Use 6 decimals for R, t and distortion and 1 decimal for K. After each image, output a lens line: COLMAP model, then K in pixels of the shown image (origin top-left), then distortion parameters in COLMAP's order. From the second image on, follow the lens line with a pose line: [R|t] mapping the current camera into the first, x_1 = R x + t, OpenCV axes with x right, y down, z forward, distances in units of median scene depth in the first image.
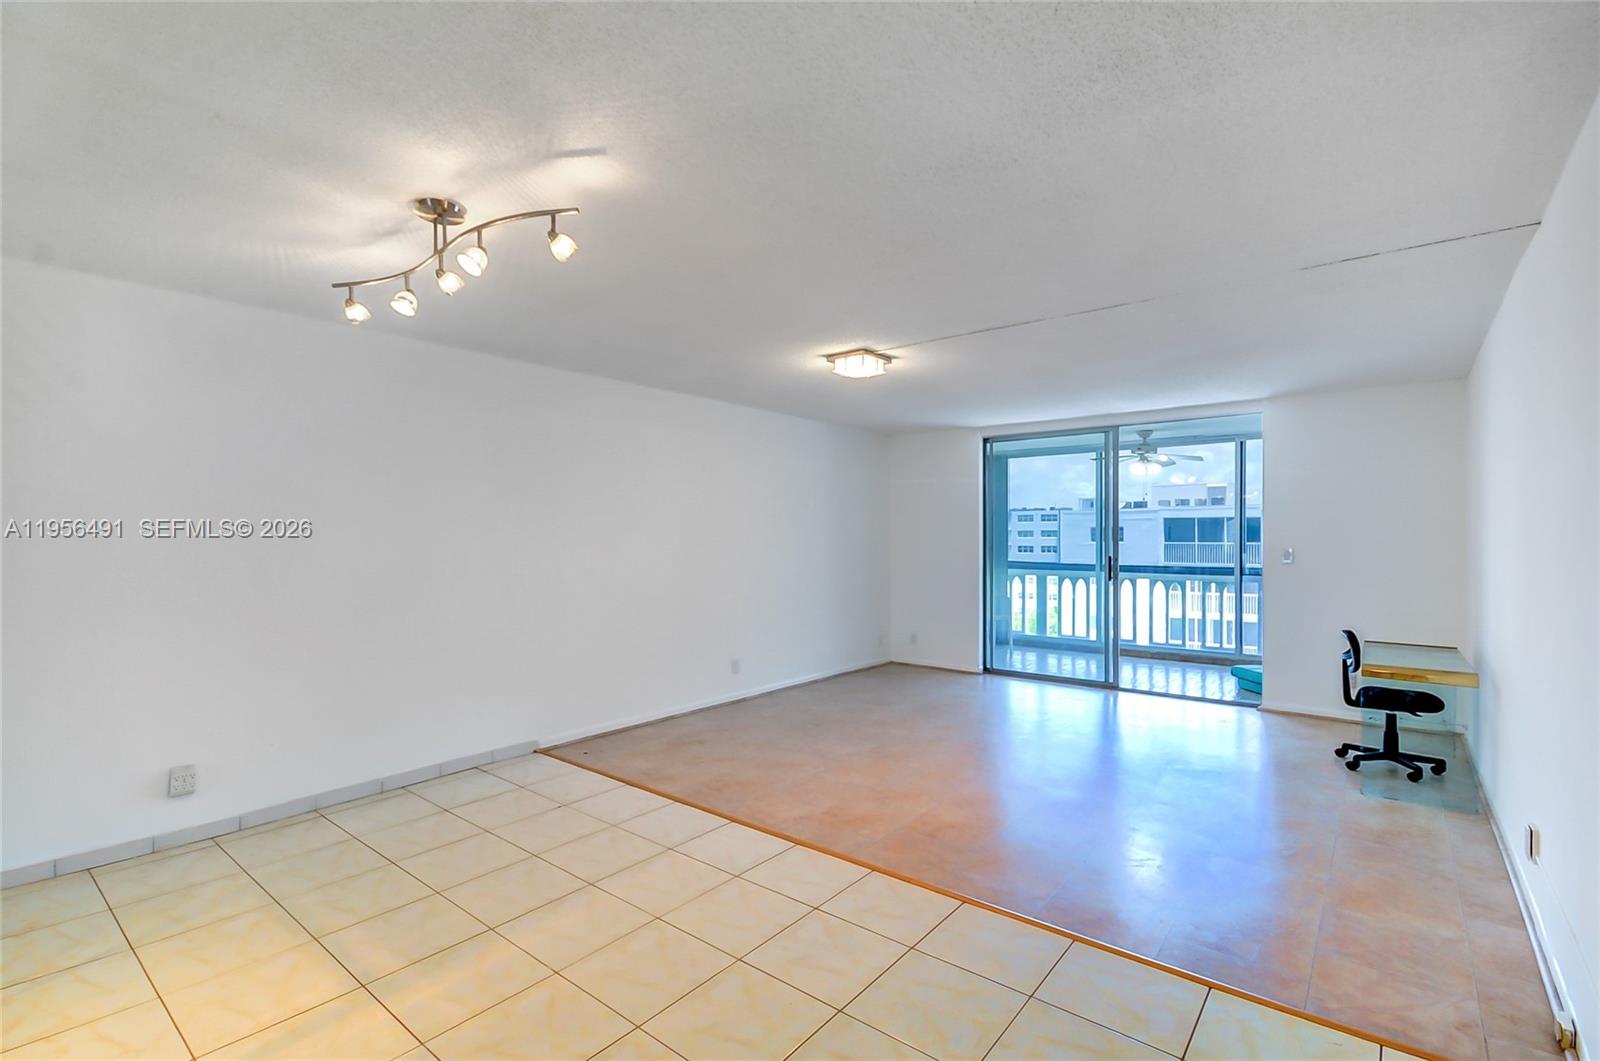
lens RADIAL K [[713.3, 0, 802.3], [0, 713.3, 534.3], [0, 0, 1]] dist [0.002843, -0.003935]
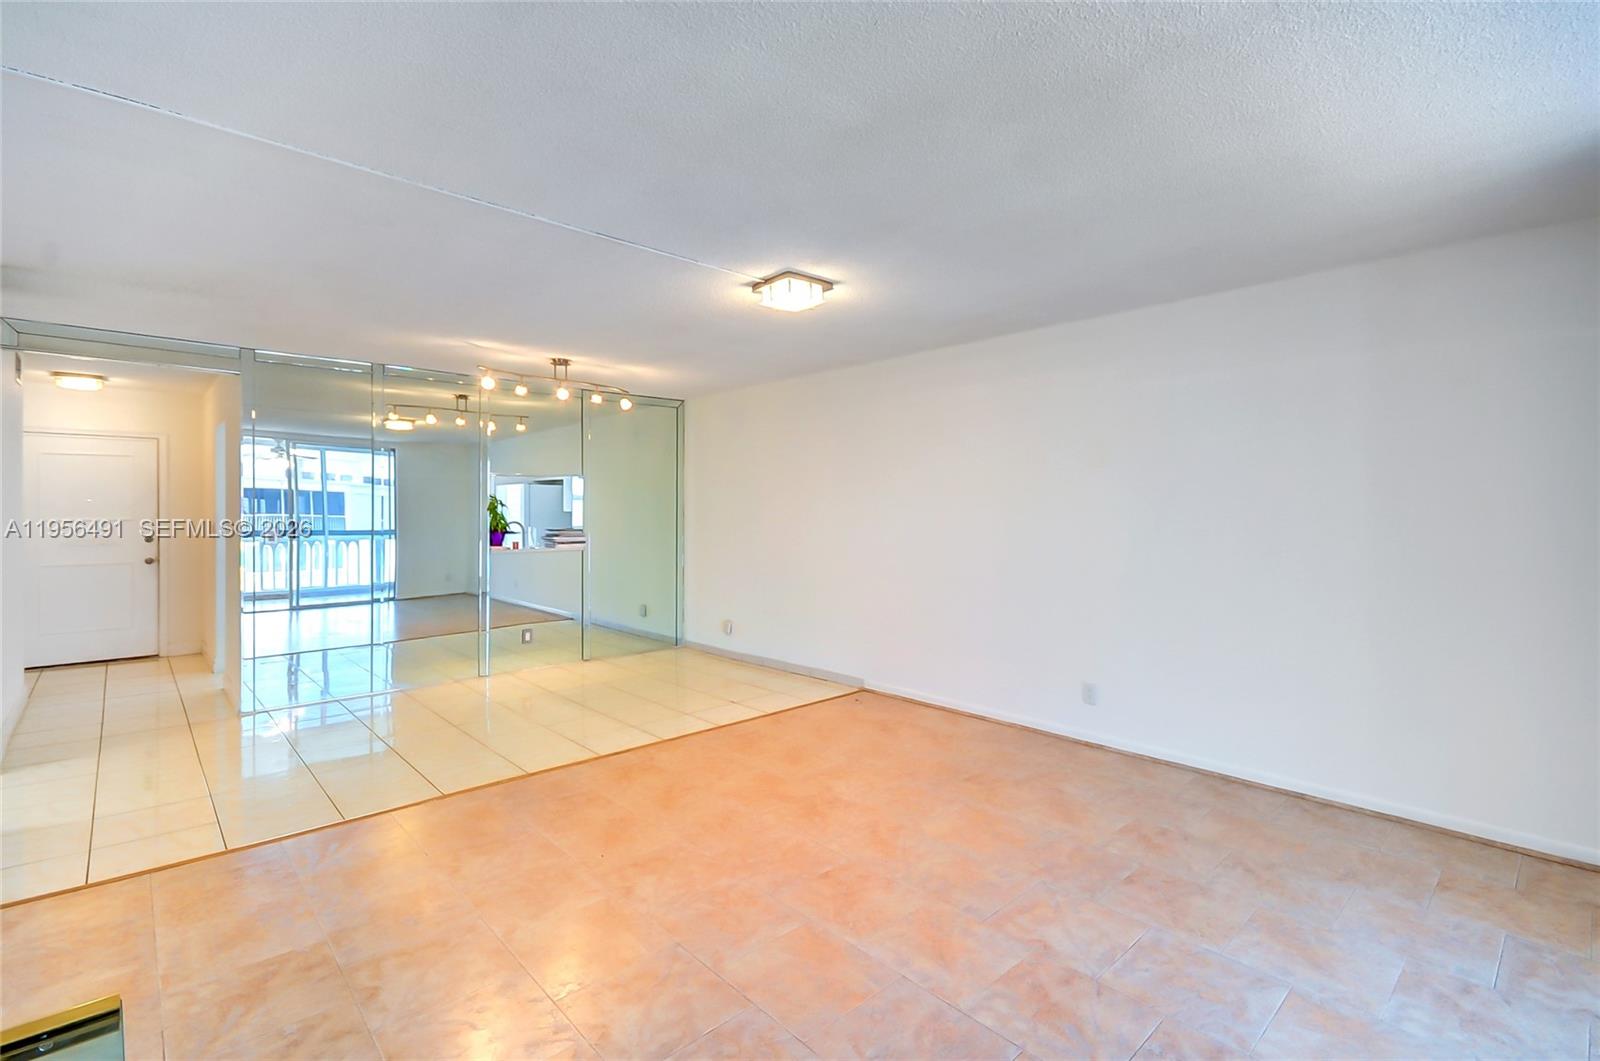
lens RADIAL K [[724.4, 0, 822.0], [0, 724.4, 525.6], [0, 0, 1]] dist [0.001428, -0.000013]
pose [[-0.114962, 0.023817, -0.993084, 1.115030], [0.005666, 0.999712, 0.023320, 0.000872], [0.993354, -0.002946, -0.115064, 1.418922]]
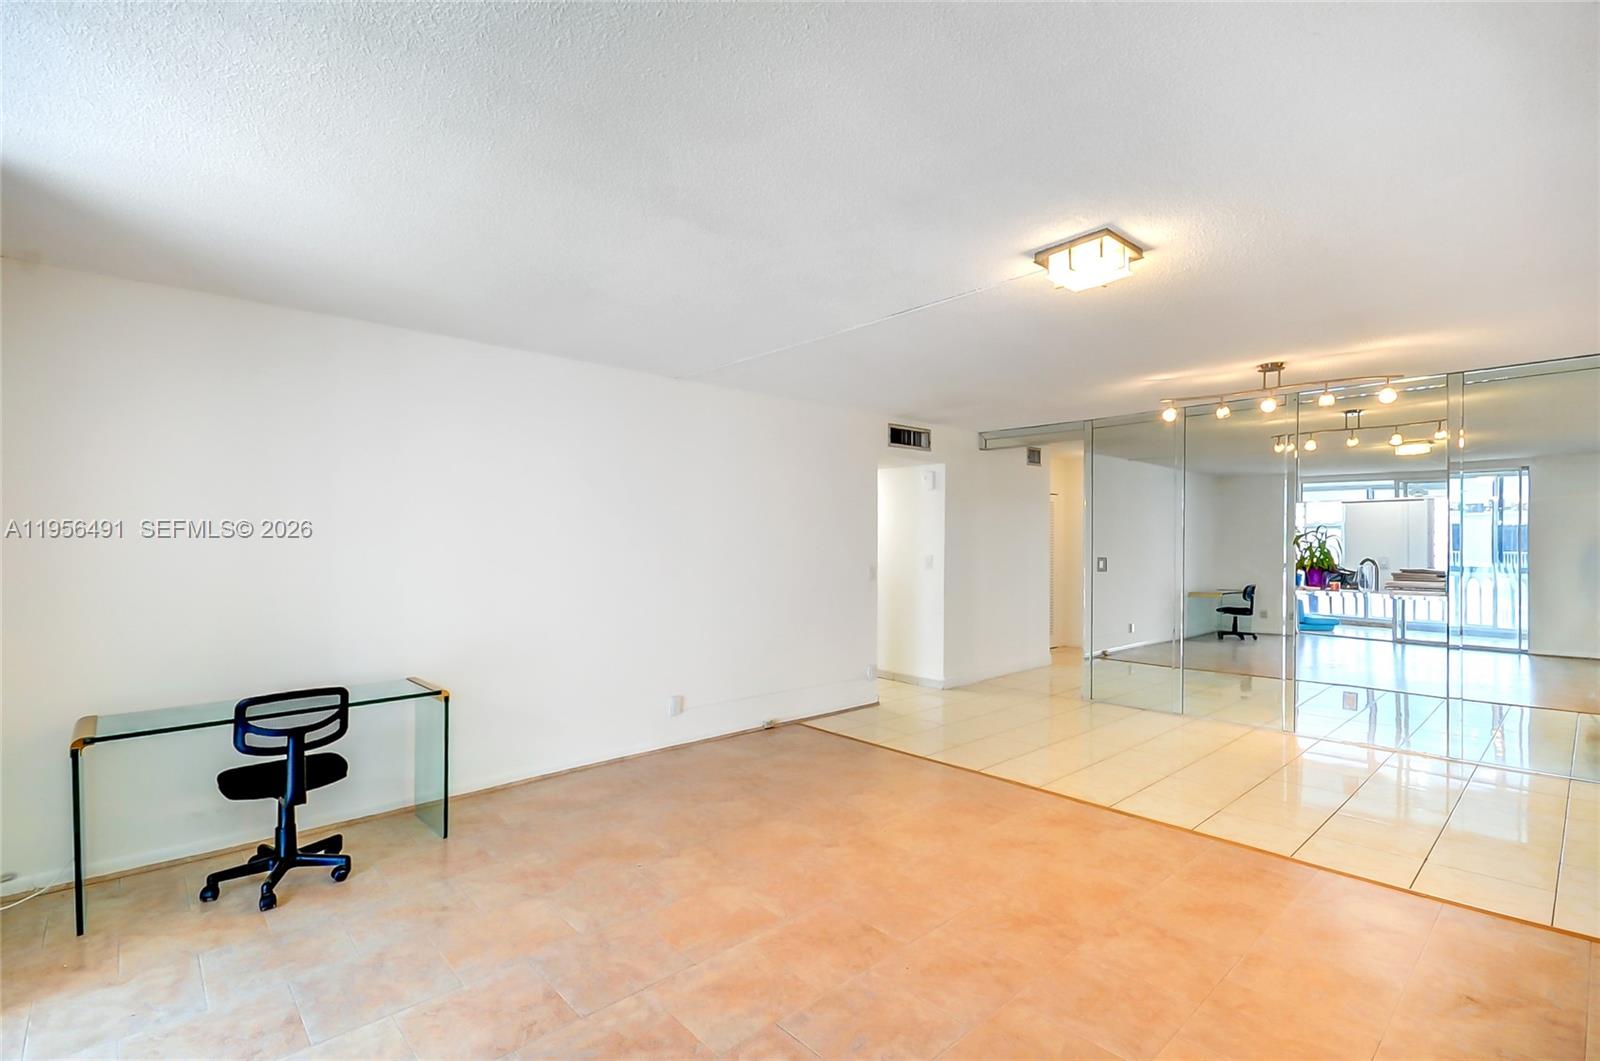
lens RADIAL K [[740.3, 0, 807.7], [0, 740.3, 541.3], [0, 0, 1]] dist [-0.000591, -0.000902]
pose [[-0.990958, 0.002318, 0.134153, 0.292415], [0.001911, 0.999993, -0.003164, -0.000448], [-0.134160, -0.002880, -0.990956, 2.107427]]
